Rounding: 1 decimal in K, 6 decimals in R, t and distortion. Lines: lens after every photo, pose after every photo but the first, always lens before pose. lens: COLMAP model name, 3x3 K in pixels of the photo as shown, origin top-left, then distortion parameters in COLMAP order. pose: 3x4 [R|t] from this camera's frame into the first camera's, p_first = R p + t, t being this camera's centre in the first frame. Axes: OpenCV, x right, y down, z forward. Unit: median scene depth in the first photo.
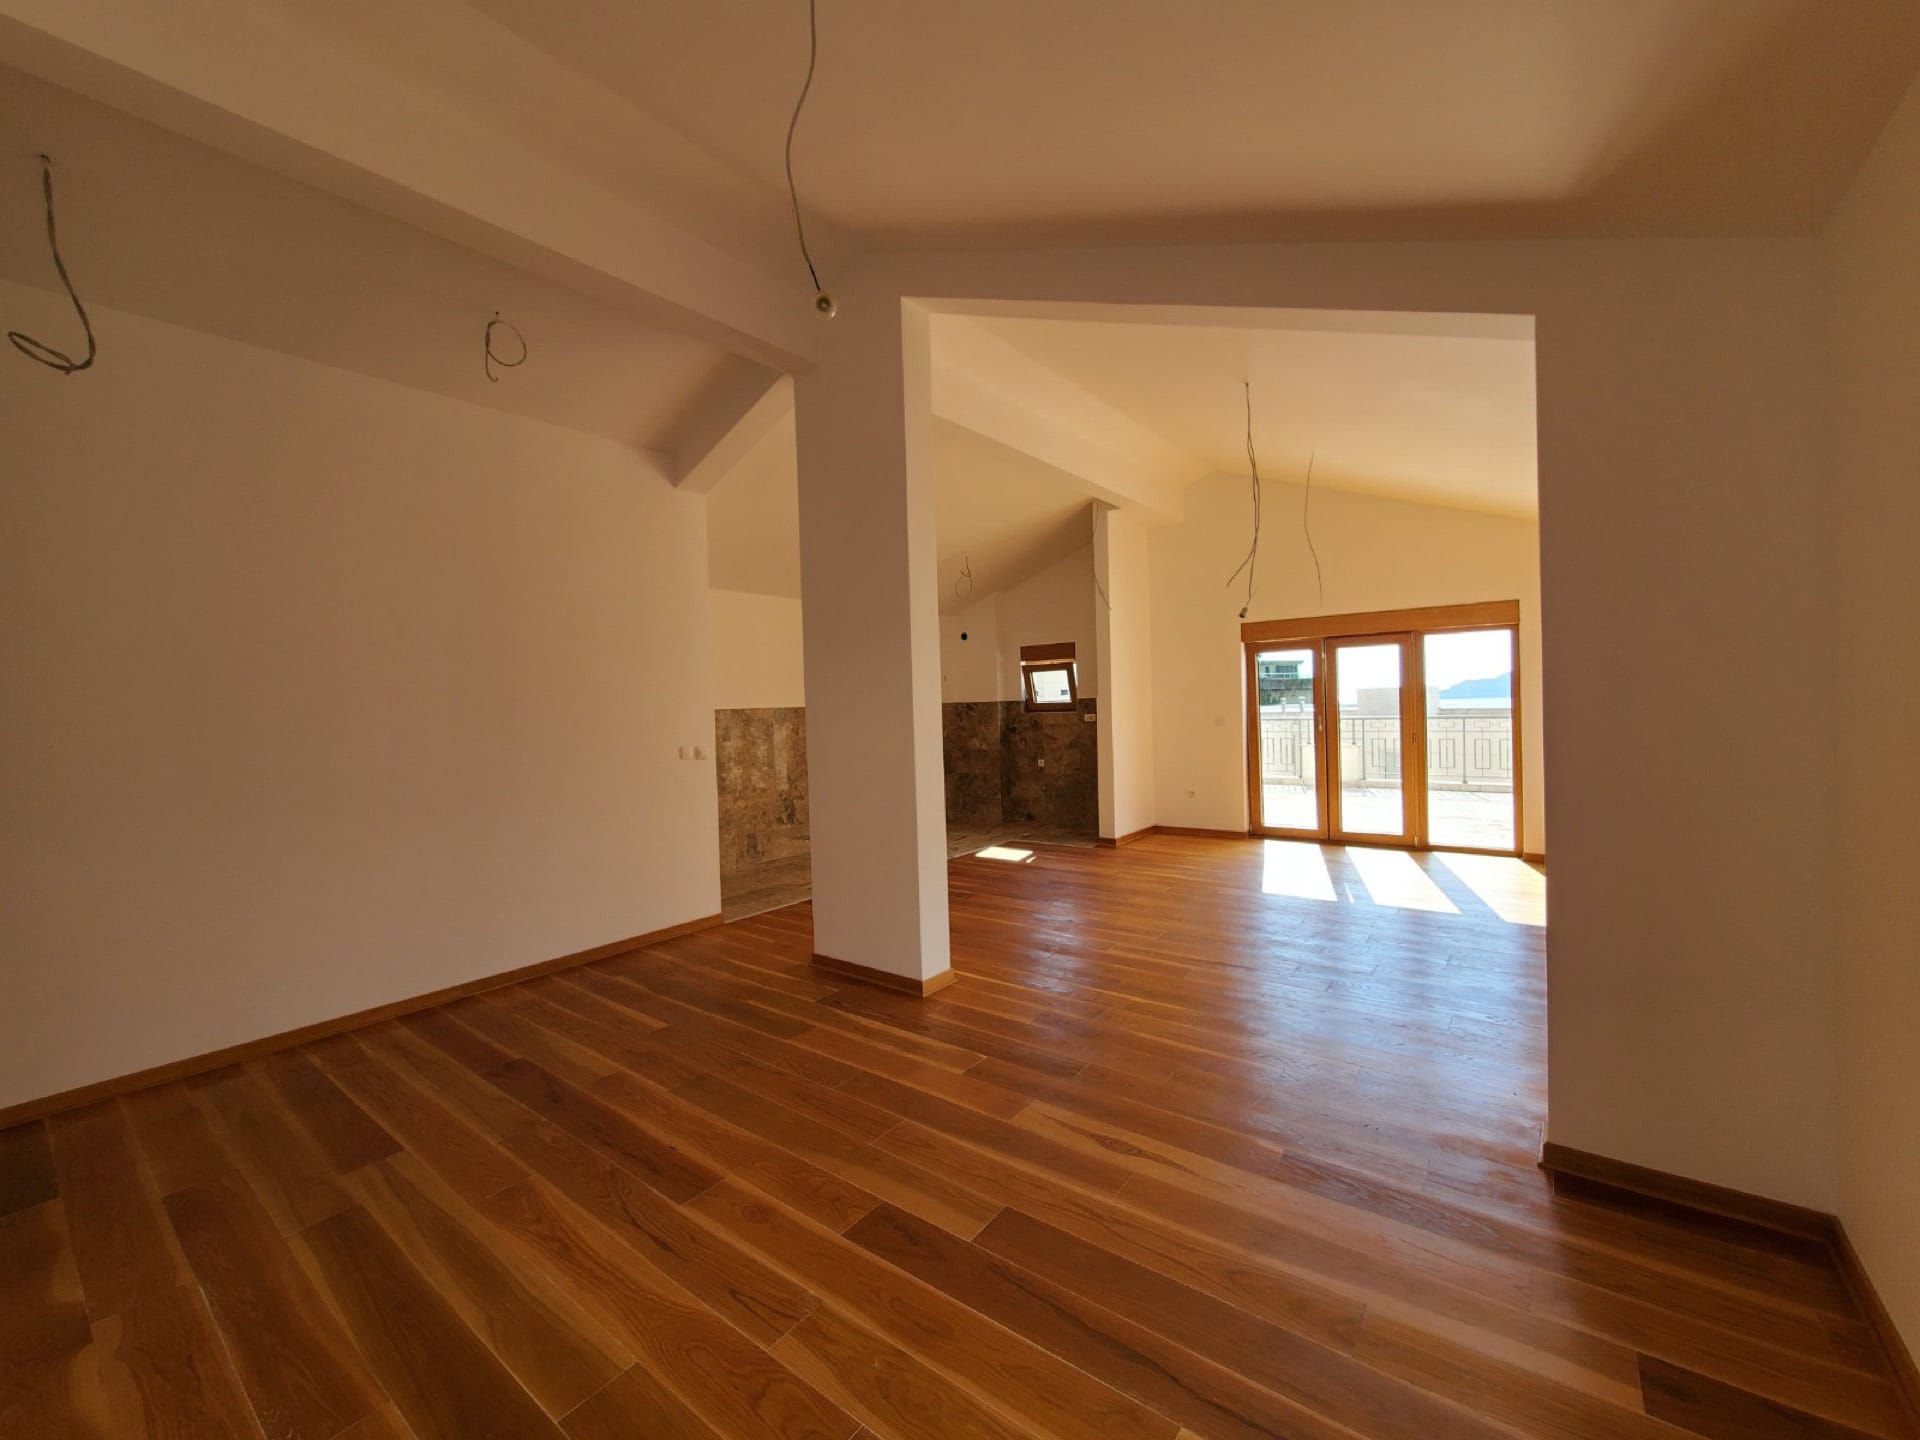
lens RADIAL K [[766.2, 0, 951.8], [0, 766.2, 716.0], [0, 0, 1]] dist [0.000118, -0.001858]
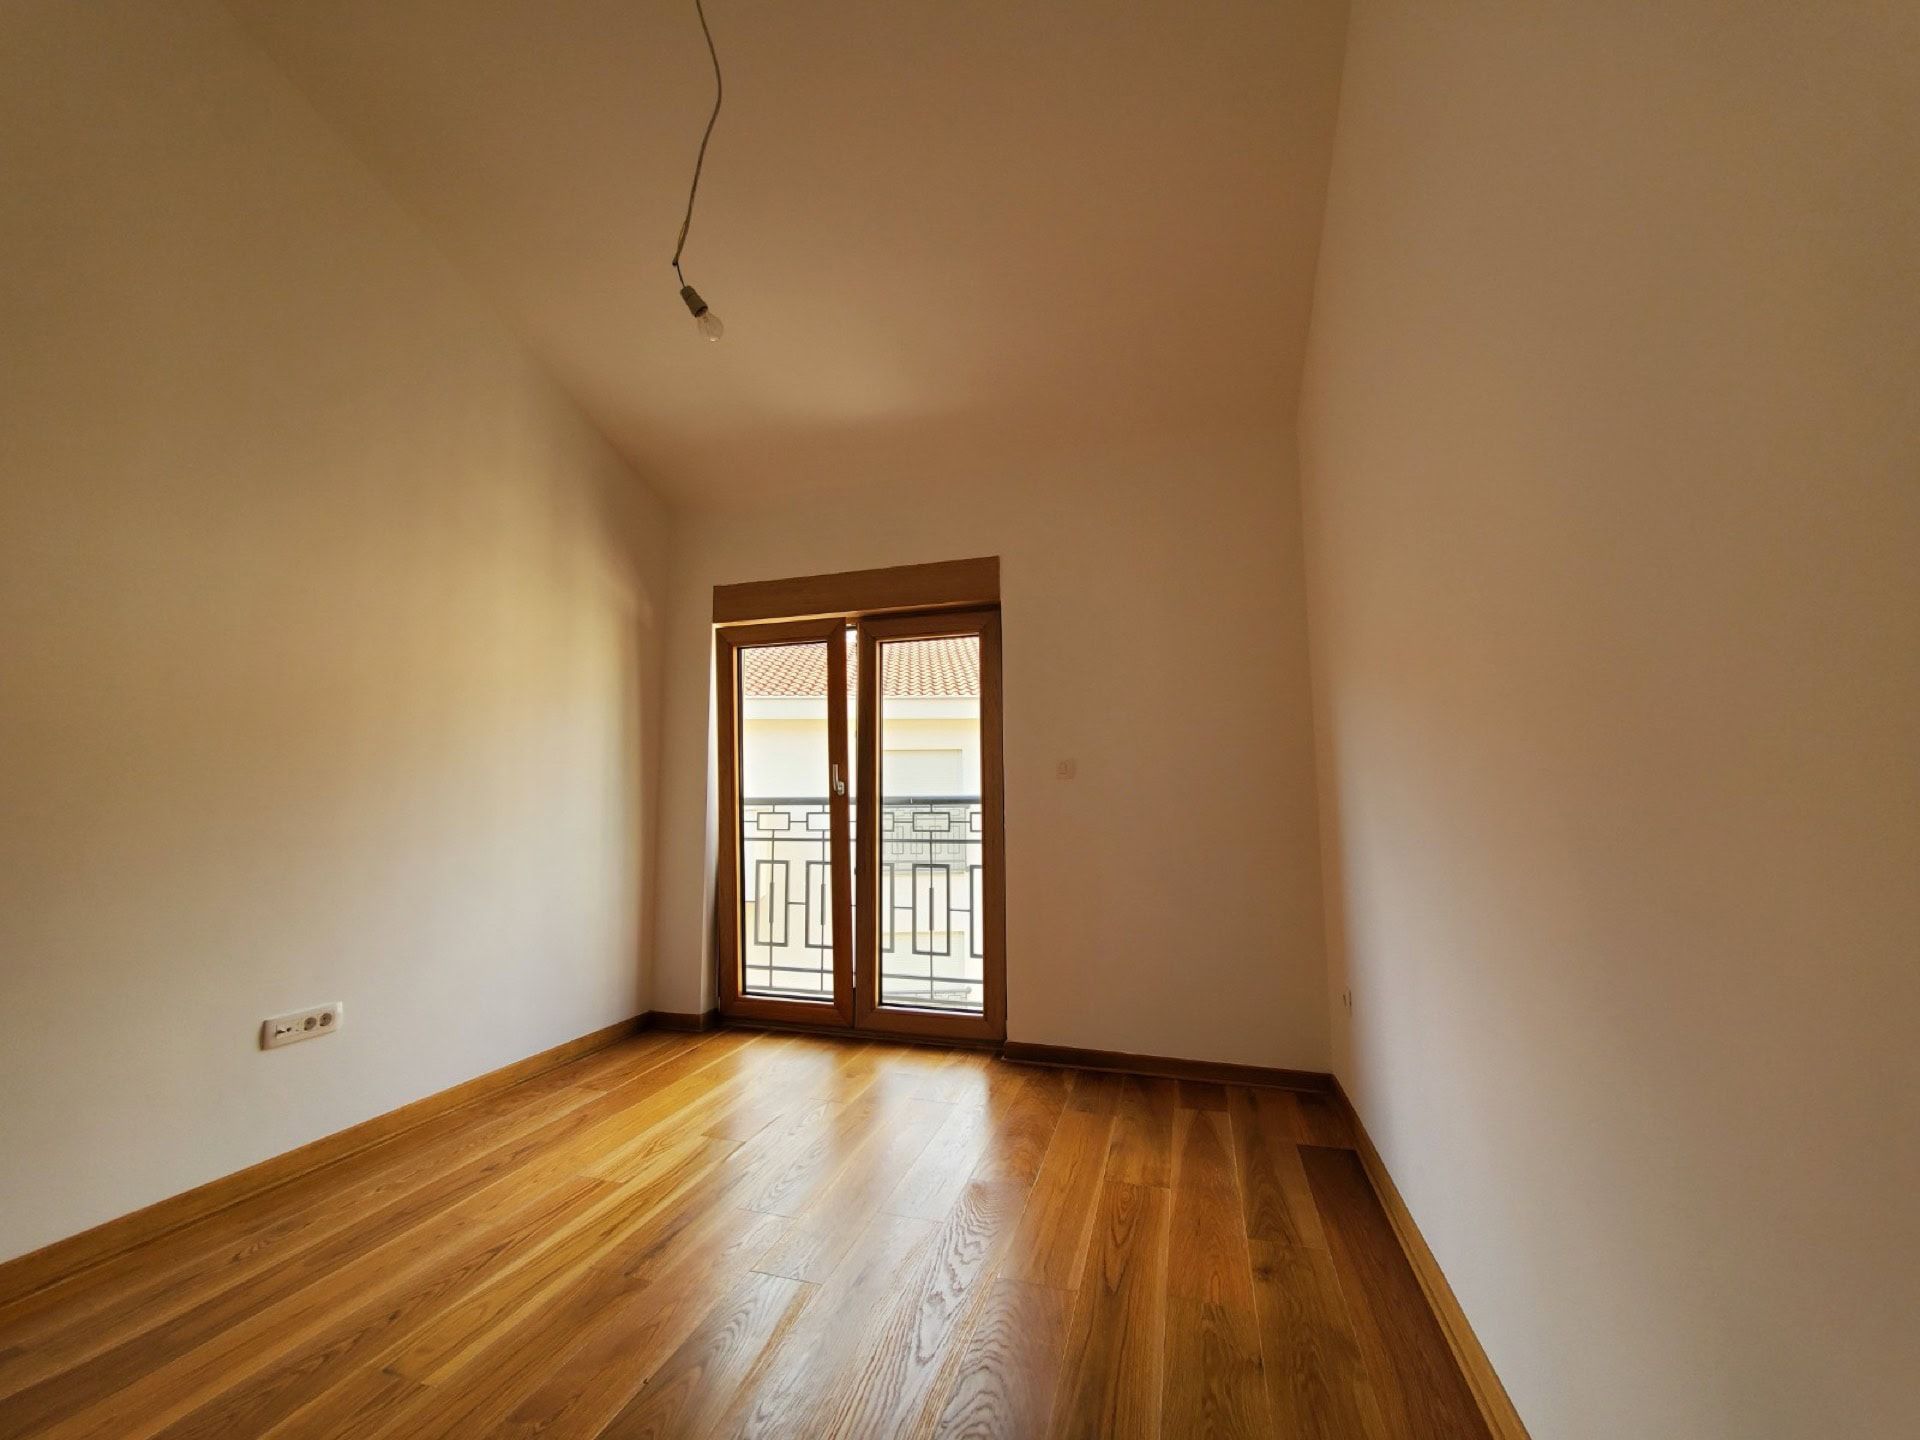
lens RADIAL K [[766.2, 0, 962.7], [0, 766.2, 722.1], [0, 0, 1]] dist [0.000118, -0.001858]
pose [[0.936232, 0.061430, 0.345971, 0.370944], [-0.018671, 0.991906, -0.125596, 0.028320], [-0.350886, 0.111127, 0.929801, 0.492927]]
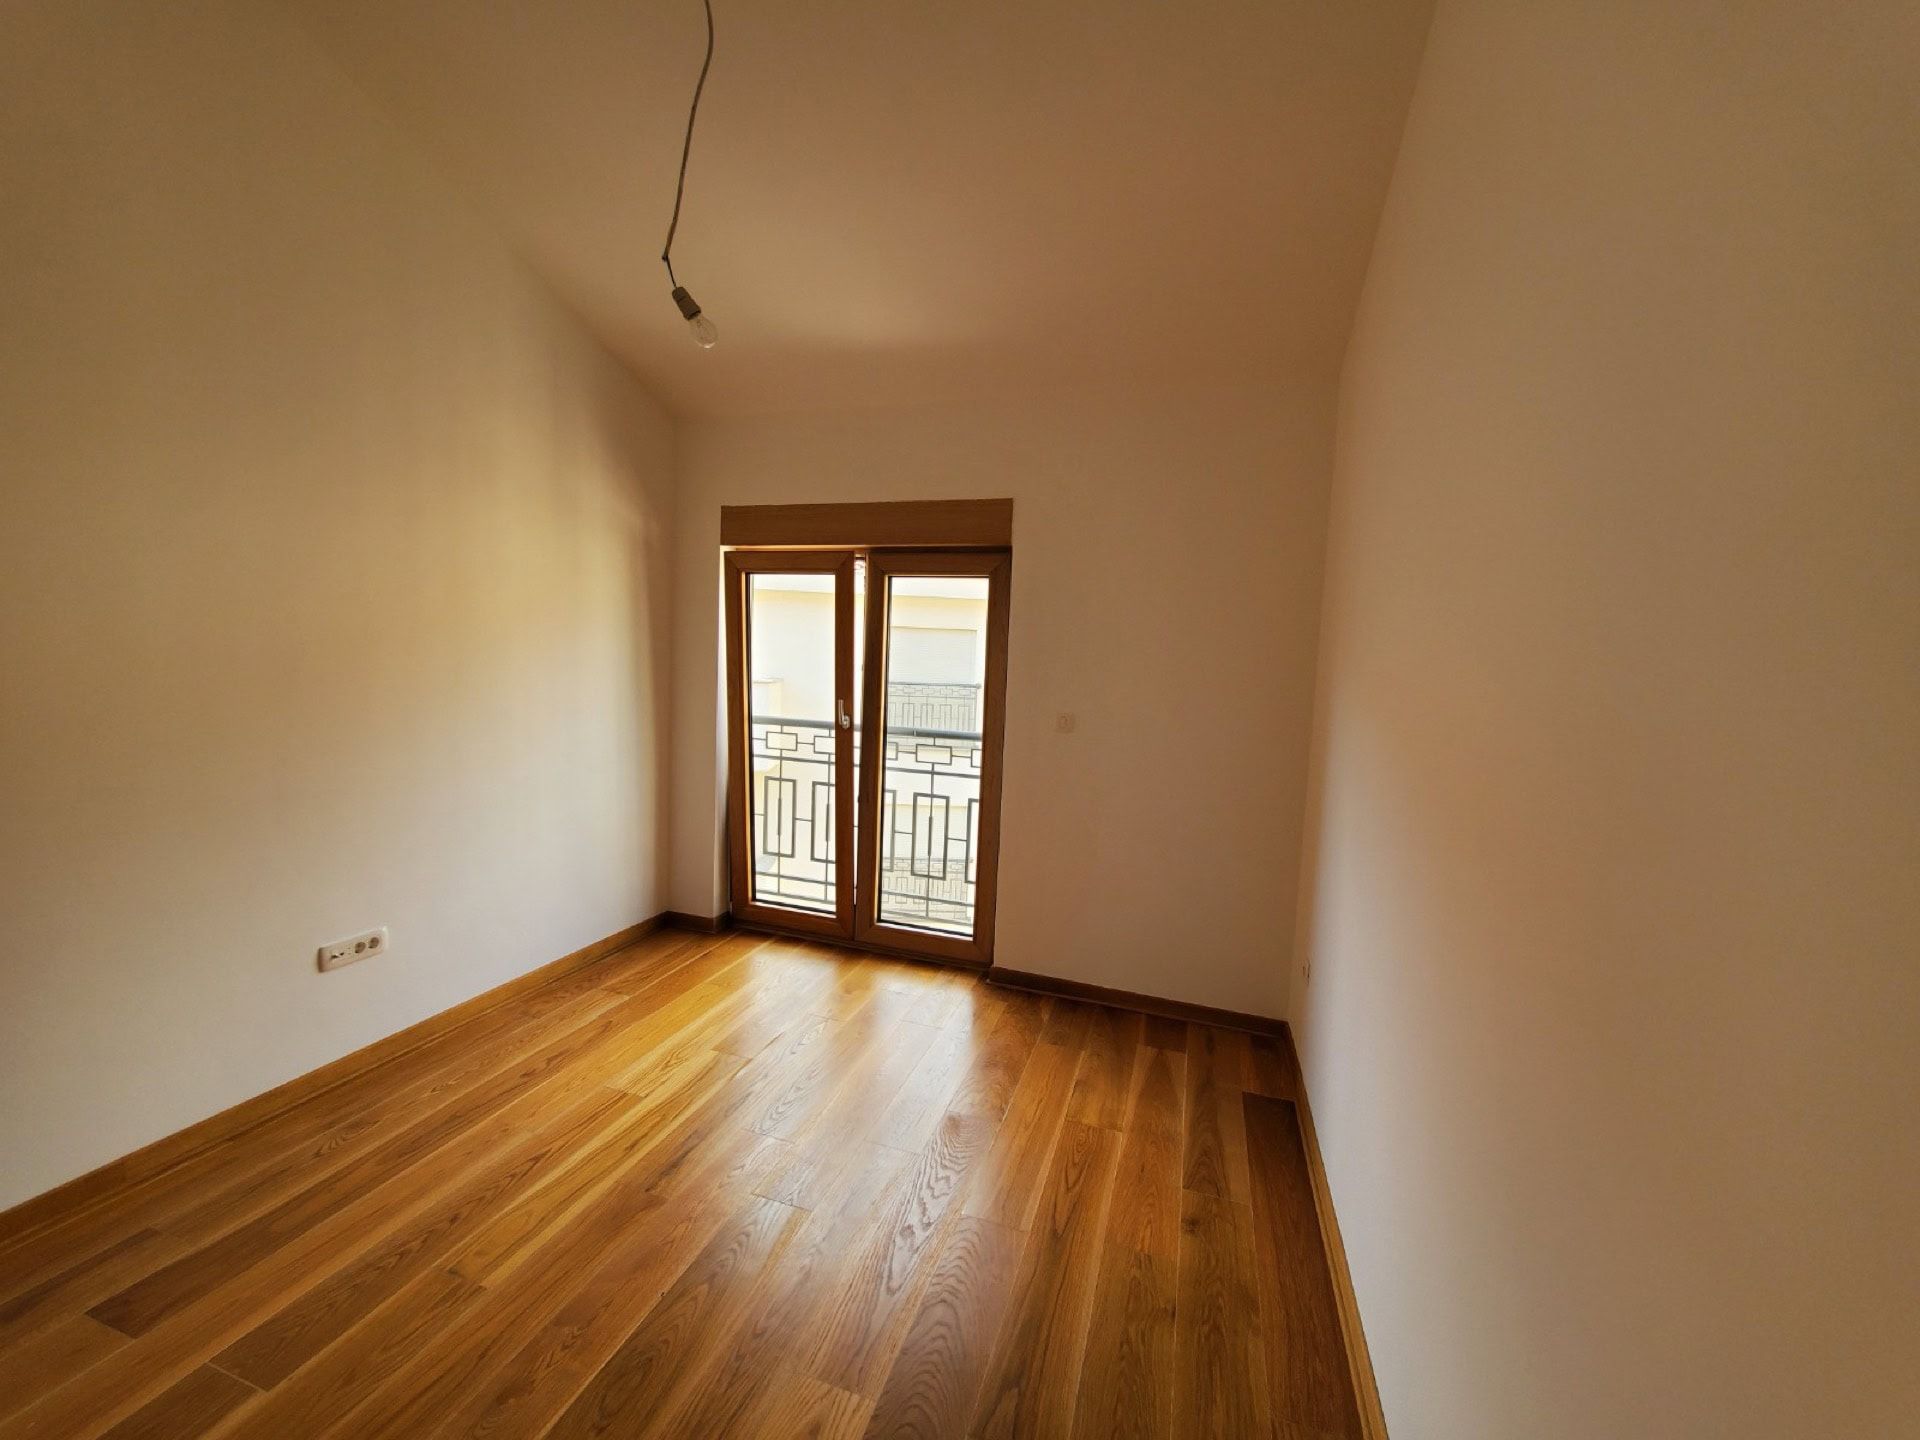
lens RADIAL K [[766.2, 0, 961.1], [0, 766.2, 719.4], [0, 0, 1]] dist [0.000118, -0.001858]
pose [[0.941656, 0.043392, 0.333768, 0.373248], [-0.068443, 0.995622, 0.063660, -0.027629], [-0.329544, -0.082789, 0.940503, 0.482876]]
